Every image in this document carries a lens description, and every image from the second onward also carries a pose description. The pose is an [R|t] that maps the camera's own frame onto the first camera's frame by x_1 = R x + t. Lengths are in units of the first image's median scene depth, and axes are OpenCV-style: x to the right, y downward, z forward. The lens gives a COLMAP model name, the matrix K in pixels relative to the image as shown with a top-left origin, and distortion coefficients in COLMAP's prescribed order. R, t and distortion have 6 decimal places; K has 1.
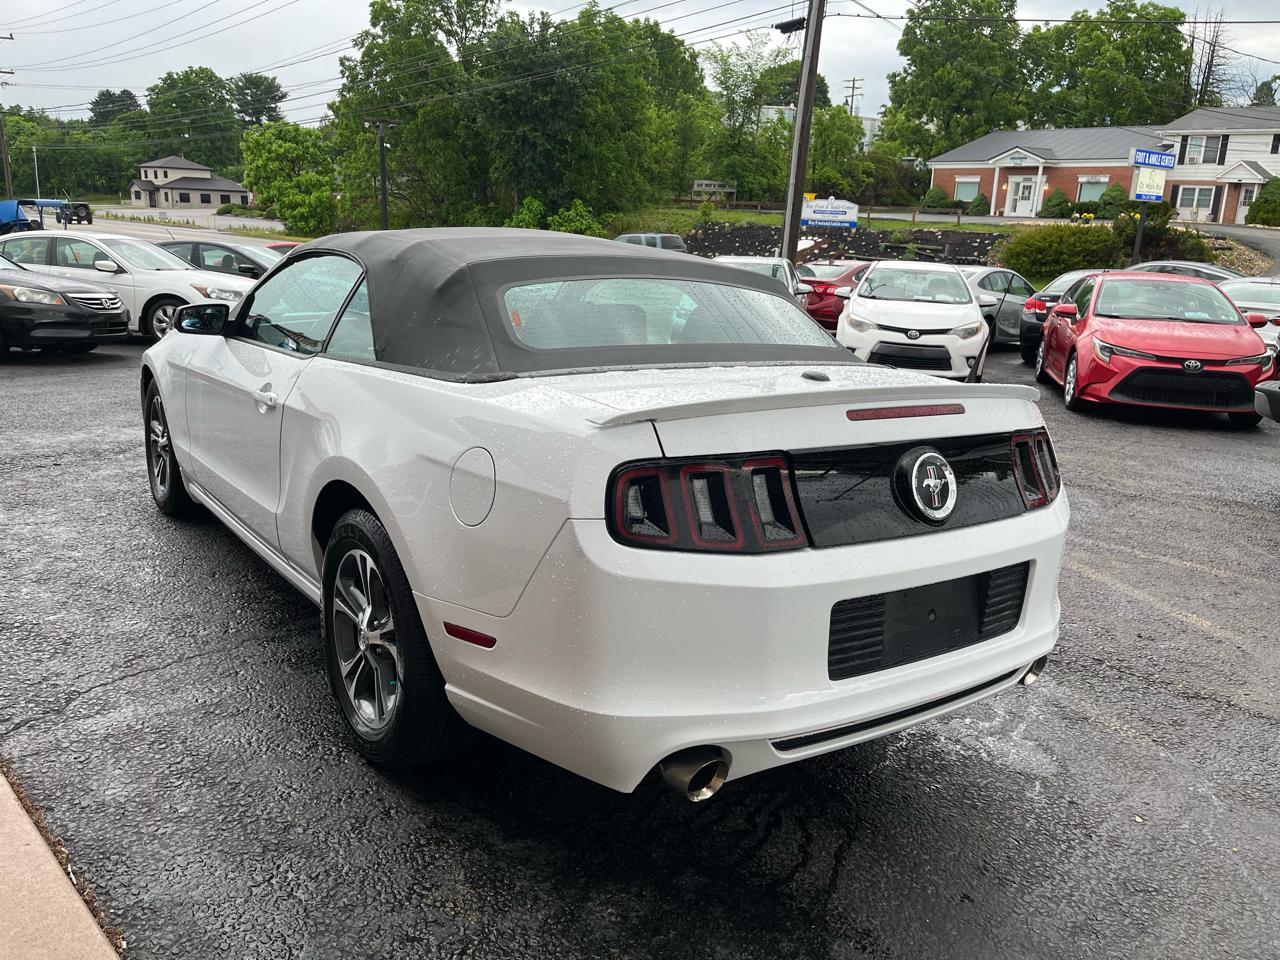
lens RADIAL K [[965.1, 0, 635.3], [0, 965.1, 485.3], [0, 0, 1]] dist [0.069303, -0.093620]
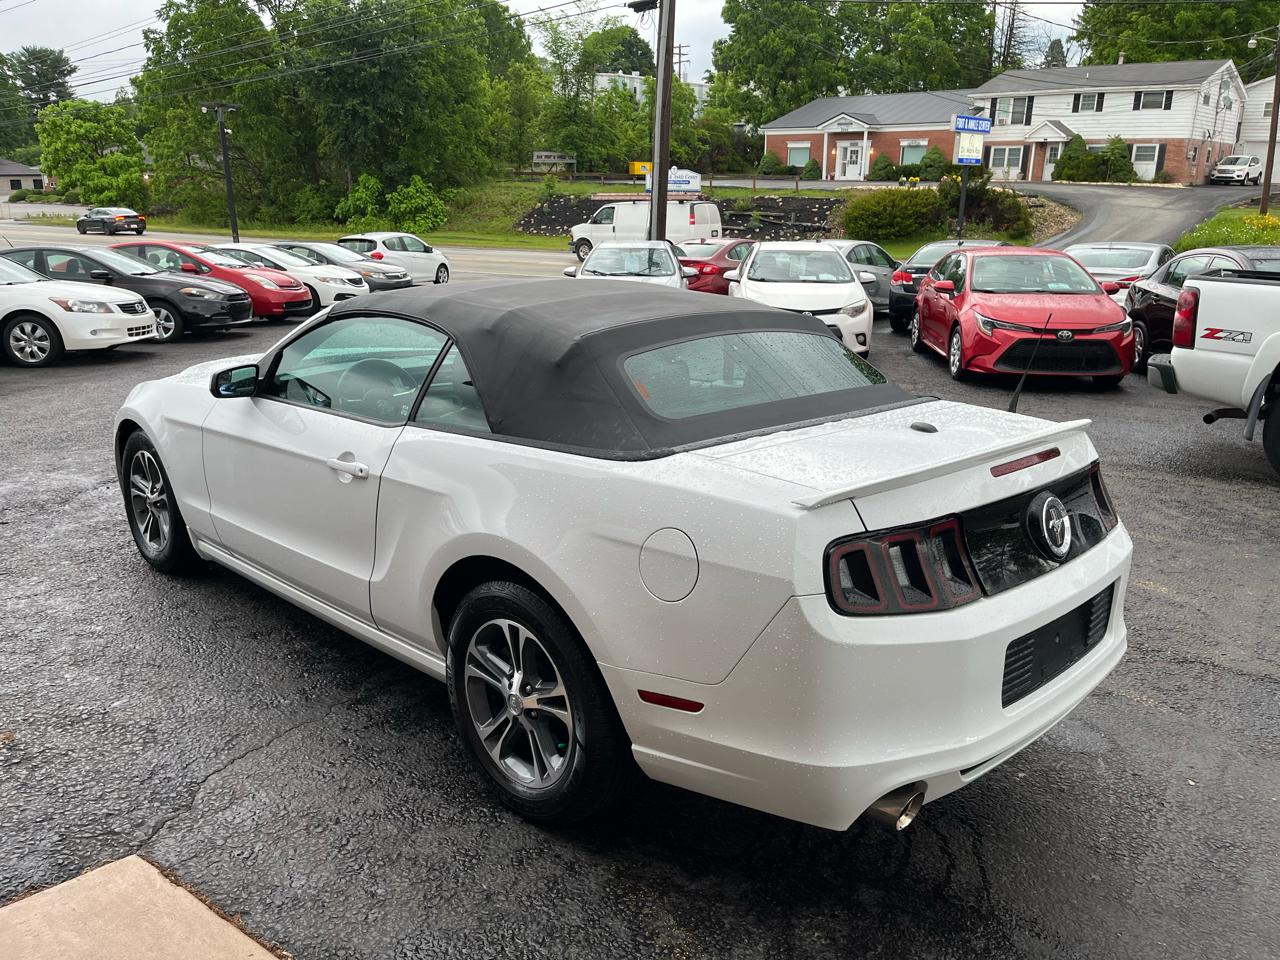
lens RADIAL K [[965.1, 0, 638.8], [0, 965.1, 483.9], [0, 0, 1]] dist [0.069303, -0.093620]
pose [[0.985434, -0.077666, 0.151284, -0.169226], [0.073267, 0.996717, 0.034447, -0.060906], [-0.153463, -0.022861, 0.987890, -0.025859]]
